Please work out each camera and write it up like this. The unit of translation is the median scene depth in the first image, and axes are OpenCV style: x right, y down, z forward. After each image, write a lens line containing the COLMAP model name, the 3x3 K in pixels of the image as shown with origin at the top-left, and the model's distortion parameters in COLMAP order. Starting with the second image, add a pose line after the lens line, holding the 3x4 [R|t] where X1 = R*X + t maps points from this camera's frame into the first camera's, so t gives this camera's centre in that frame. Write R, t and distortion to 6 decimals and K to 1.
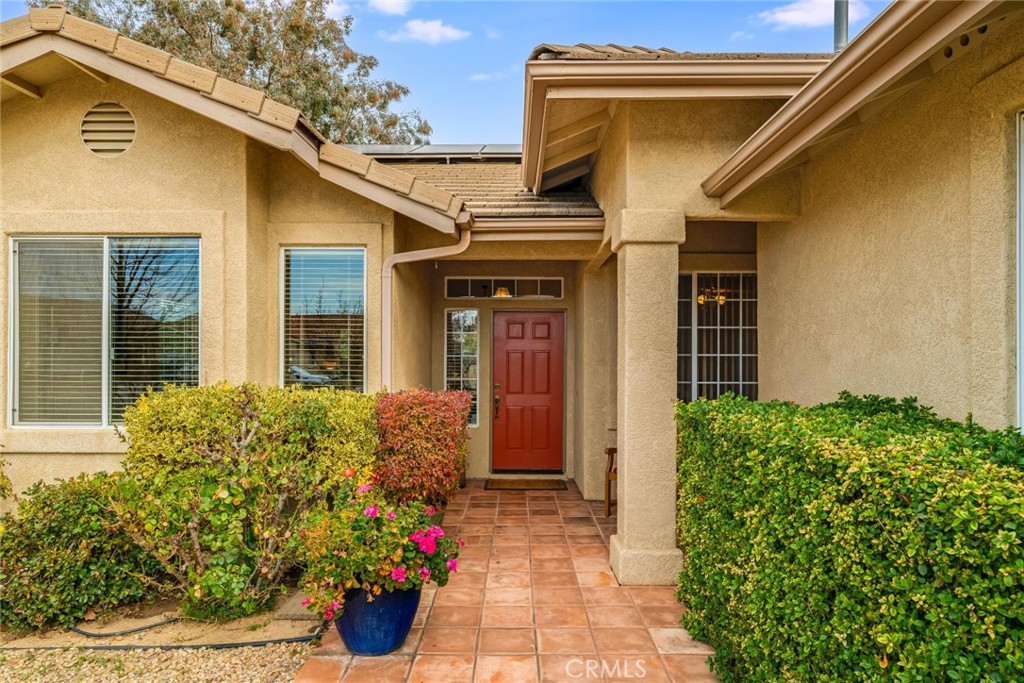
lens RADIAL K [[640.0, 0, 512.0], [0, 640.0, 341.5], [0, 0, 1]] dist [-0.000474, 0.000974]
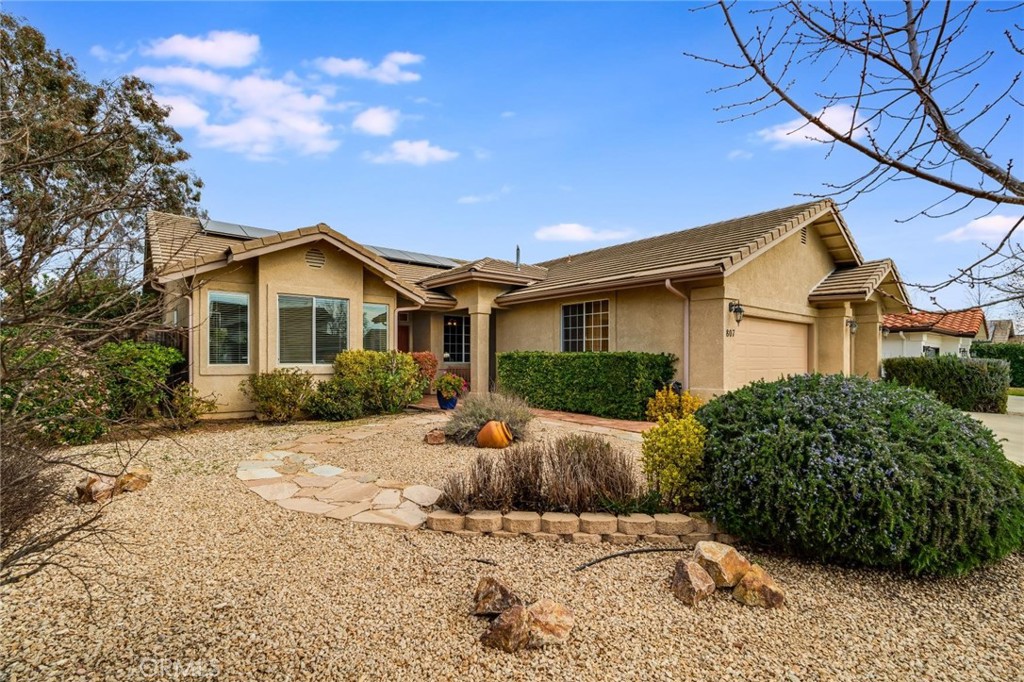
lens RADIAL K [[527.5, 0, 512.0], [0, 527.5, 341.0], [0, 0, 1]] dist [-0.000826, 0.001417]
pose [[0.758922, 0.021218, 0.650836, -1.537507], [-0.019067, 0.999765, -0.010360, 0.036502], [-0.650902, -0.004547, 0.759148, -1.365277]]
